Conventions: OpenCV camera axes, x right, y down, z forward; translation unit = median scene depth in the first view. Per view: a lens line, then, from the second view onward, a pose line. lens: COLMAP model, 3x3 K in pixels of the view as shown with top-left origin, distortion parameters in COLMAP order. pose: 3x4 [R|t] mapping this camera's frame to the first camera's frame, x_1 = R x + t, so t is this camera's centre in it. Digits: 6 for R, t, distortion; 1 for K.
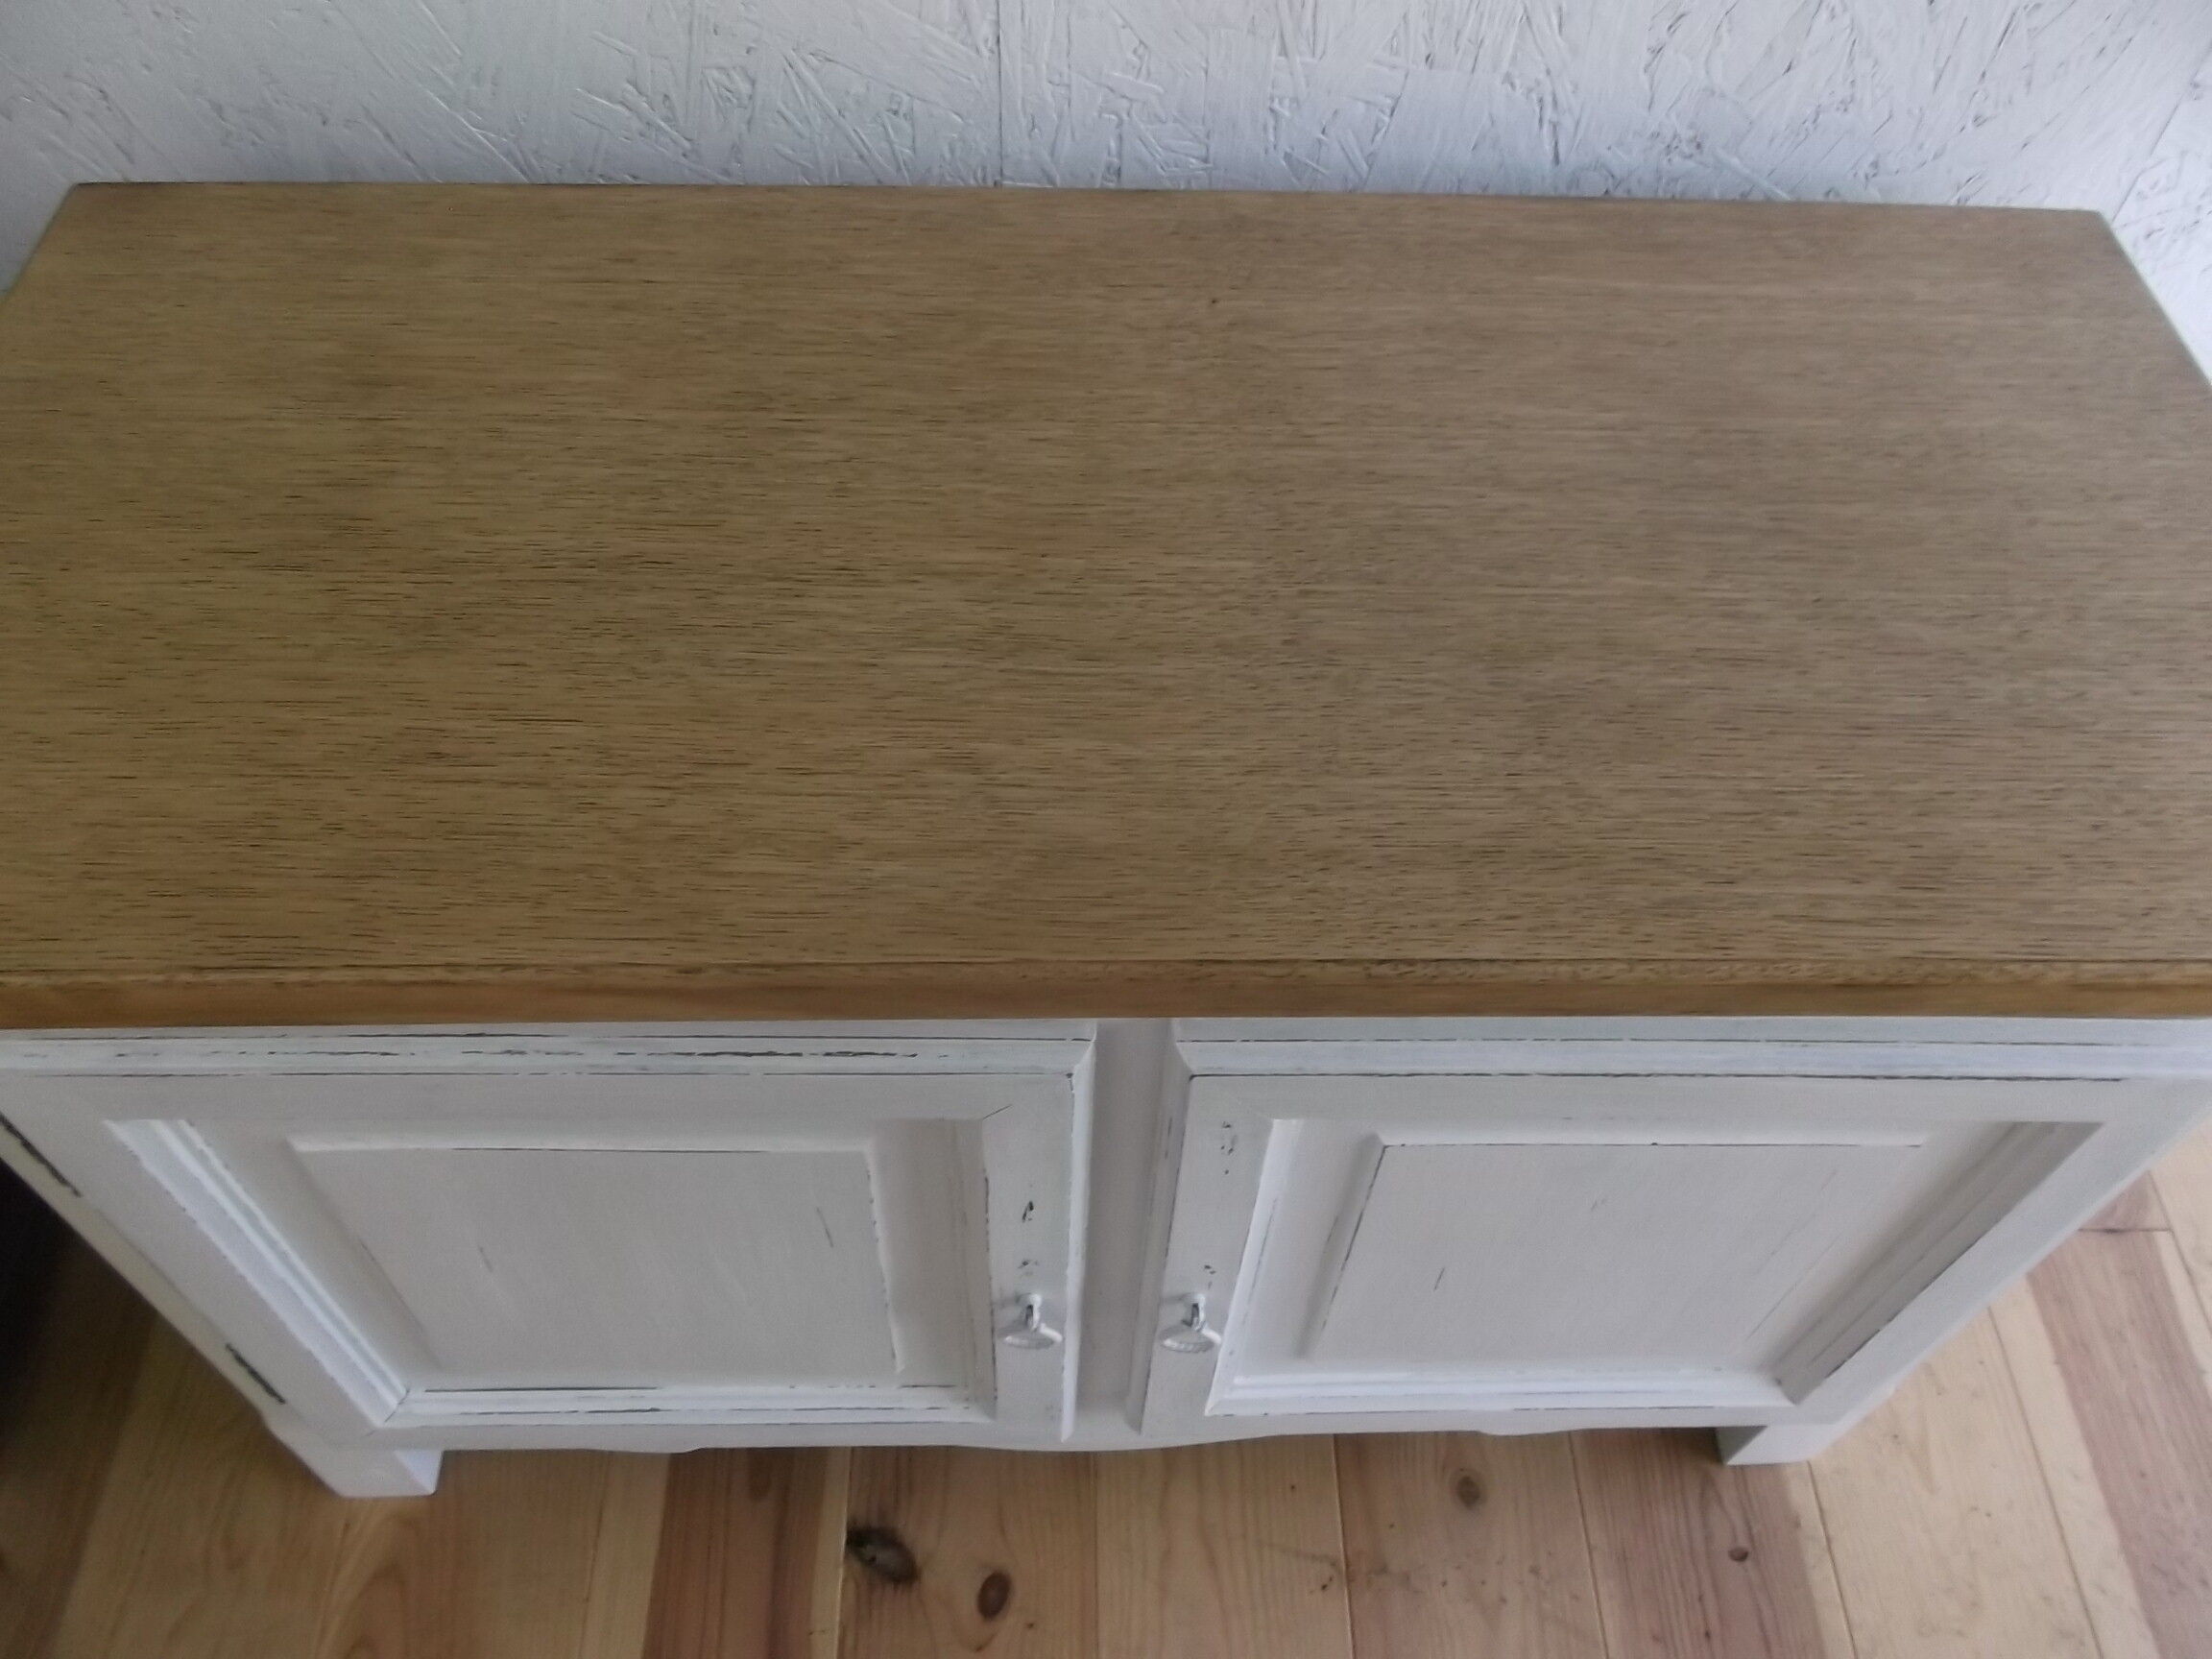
lens RADIAL K [[1689.9, 0, 1119.1], [0, 1689.9, 815.6], [0, 0, 1]] dist [-0.028549, 0.012369]
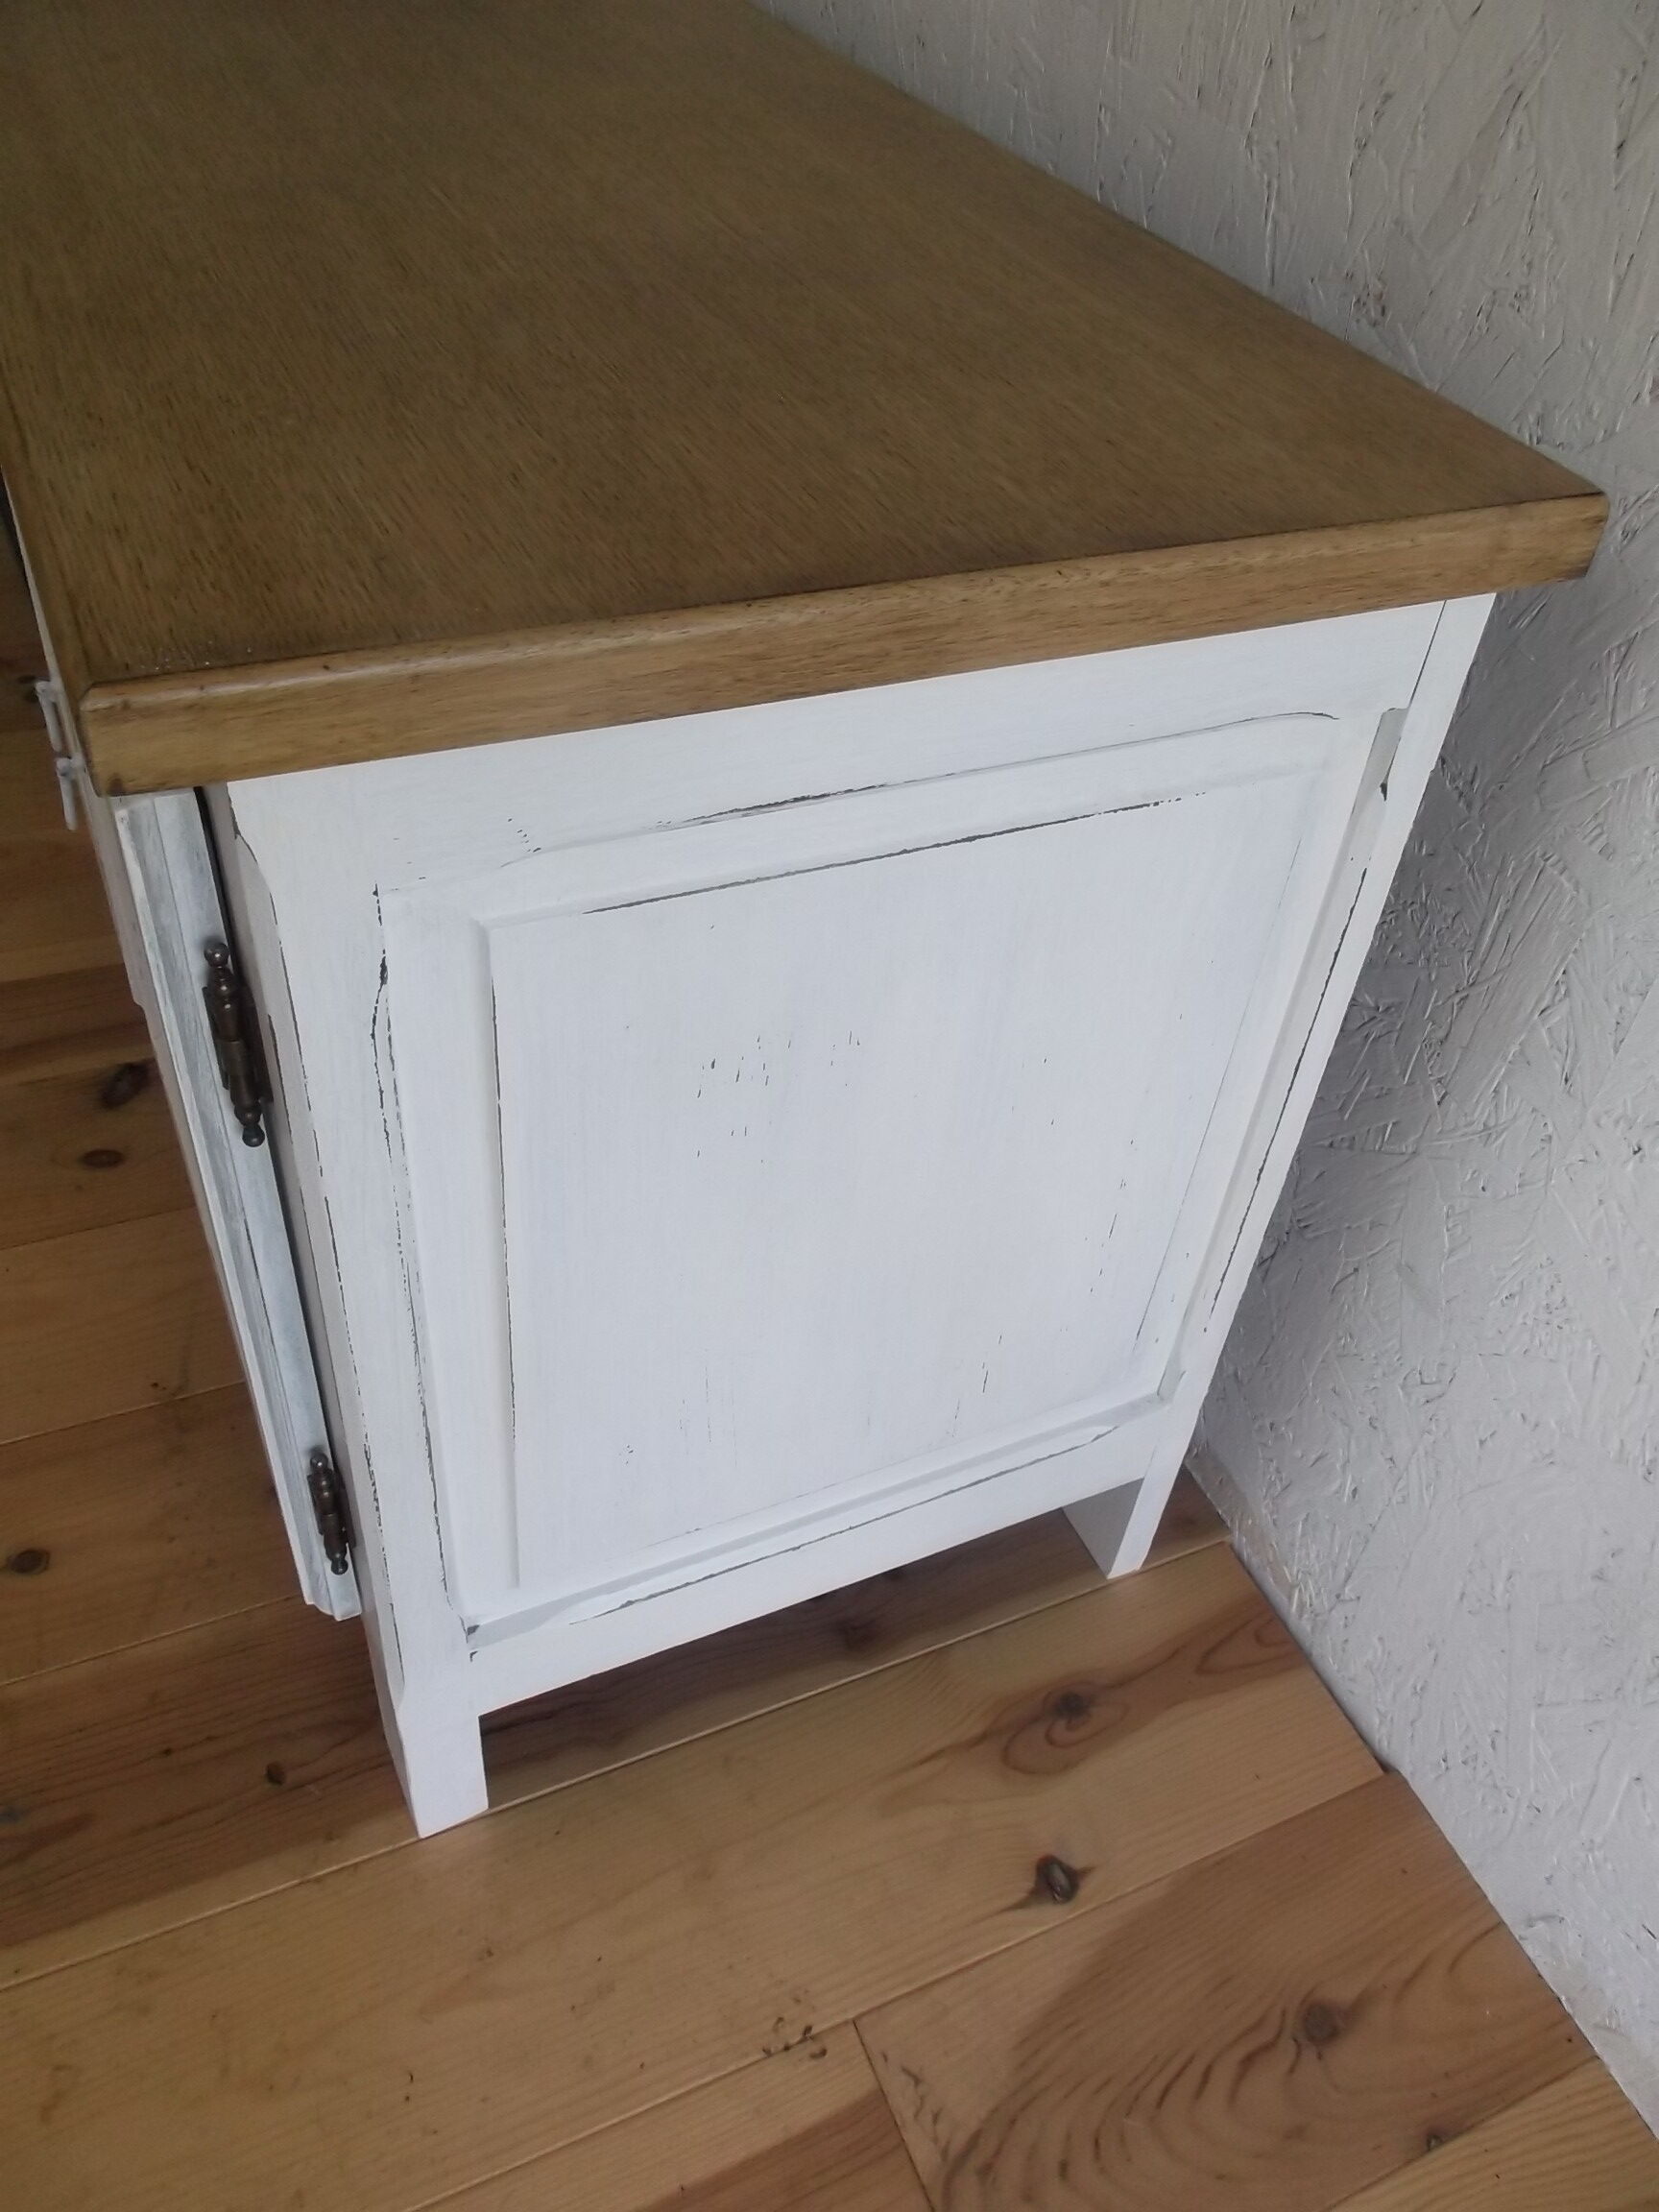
lens RADIAL K [[1689.9, 0, 834.7], [0, 1689.9, 1084.8], [0, 0, 1]] dist [-0.028549, 0.012369]
pose [[0.410505, 0.620420, -0.668255, 0.971224], [-0.767878, 0.630441, 0.113611, -0.069503], [0.491782, 0.466500, 0.735206, 0.475836]]
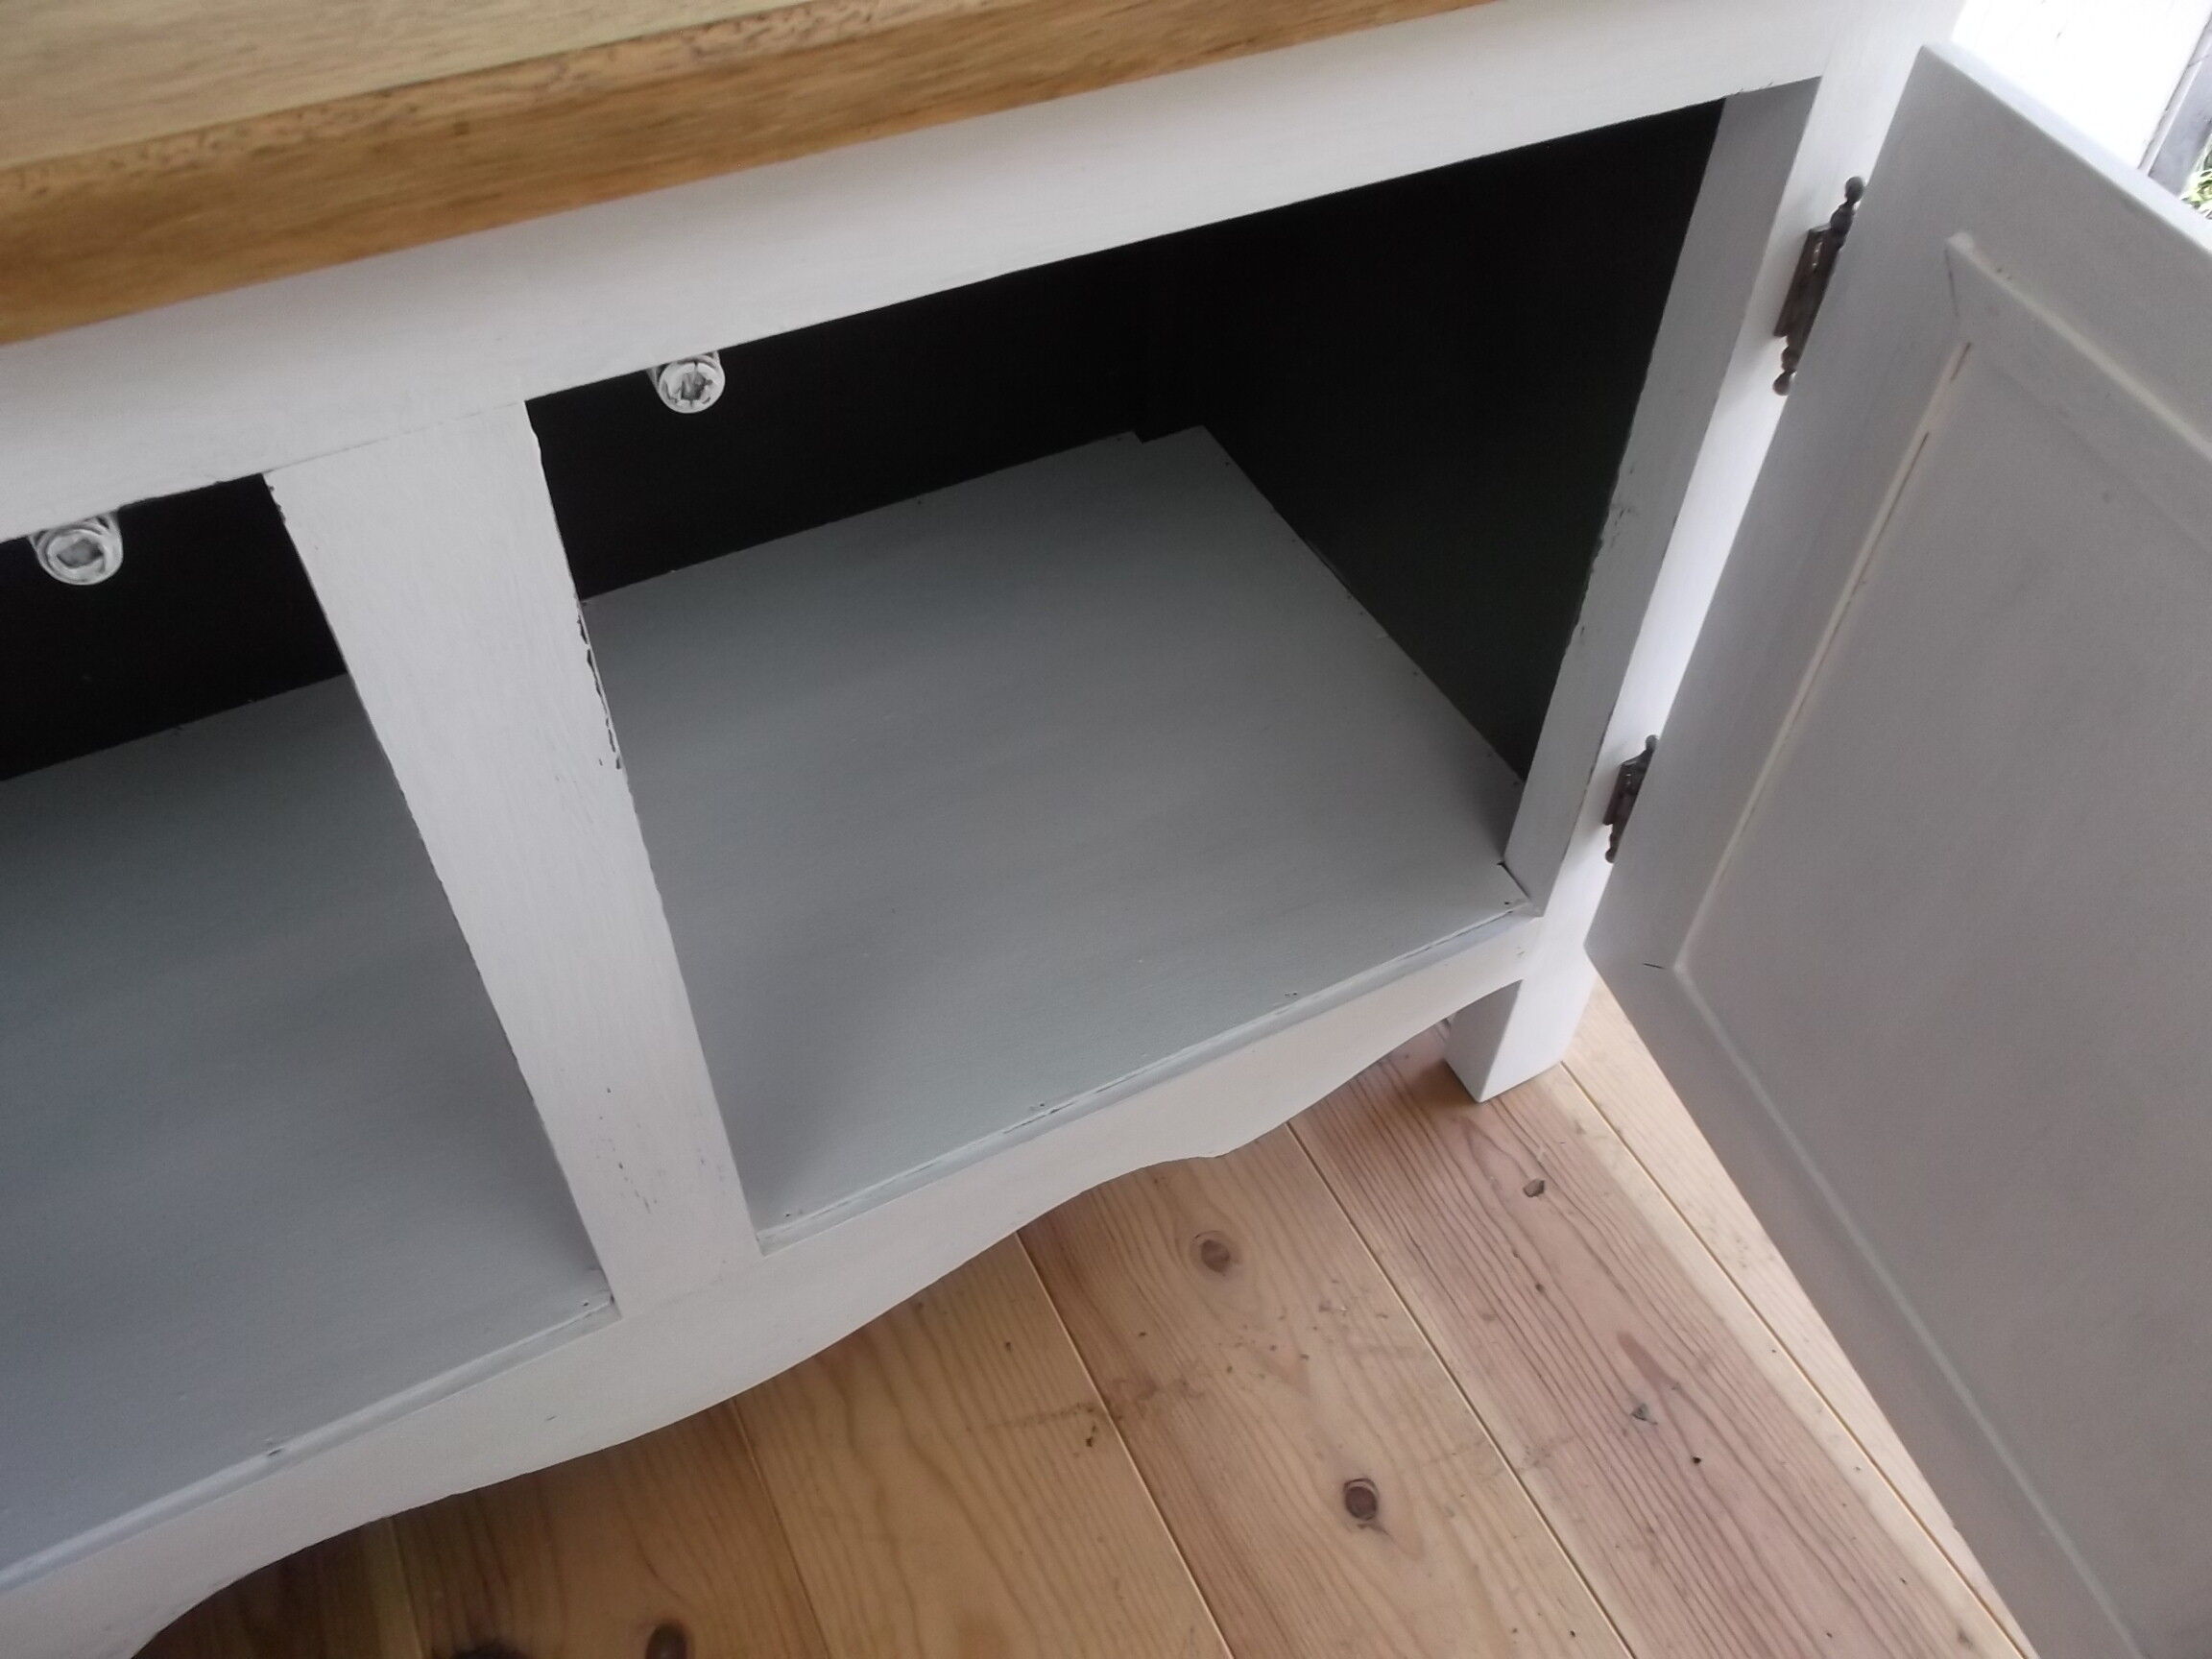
lens RADIAL K [[1689.9, 0, 1115.6], [0, 1689.9, 822.5], [0, 0, 1]] dist [-0.028549, 0.012369]
pose [[0.899665, -0.337069, 0.277466, 0.020087], [0.353142, 0.935531, -0.008547, 0.250024], [-0.256697, 0.105674, 0.960697, 0.290271]]
